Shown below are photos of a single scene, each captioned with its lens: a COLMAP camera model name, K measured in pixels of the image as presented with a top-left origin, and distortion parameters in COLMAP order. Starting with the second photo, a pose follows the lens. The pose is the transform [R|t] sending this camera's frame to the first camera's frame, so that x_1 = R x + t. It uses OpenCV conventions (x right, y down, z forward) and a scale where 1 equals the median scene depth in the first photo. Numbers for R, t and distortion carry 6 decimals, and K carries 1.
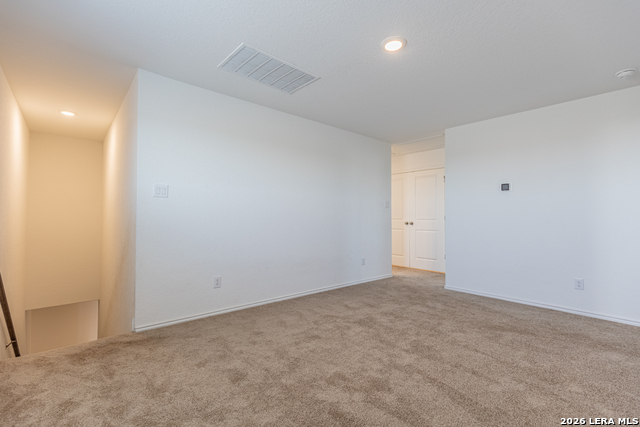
lens RADIAL K [[288.0, 0, 321.6], [0, 288.0, 211.7], [0, 0, 1]] dist [0.002705, -0.000328]
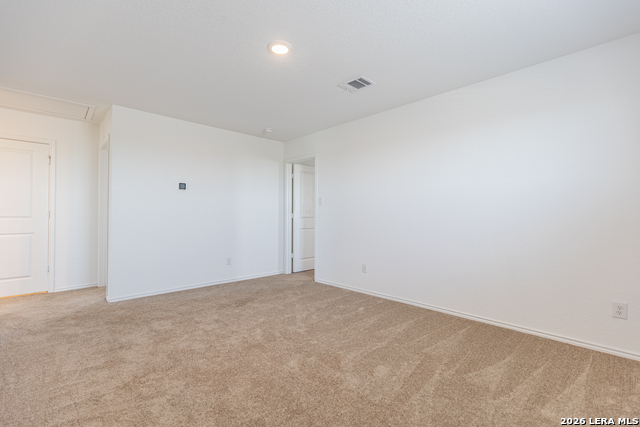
lens RADIAL K [[288.0, 0, 321.6], [0, 288.0, 211.7], [0, 0, 1]] dist [0.002705, -0.000328]
pose [[-0.031613, 0.004596, 0.999490, -0.513520], [-0.021497, 0.999755, -0.005277, 0.005785], [-0.999269, -0.021653, -0.031507, 0.566987]]
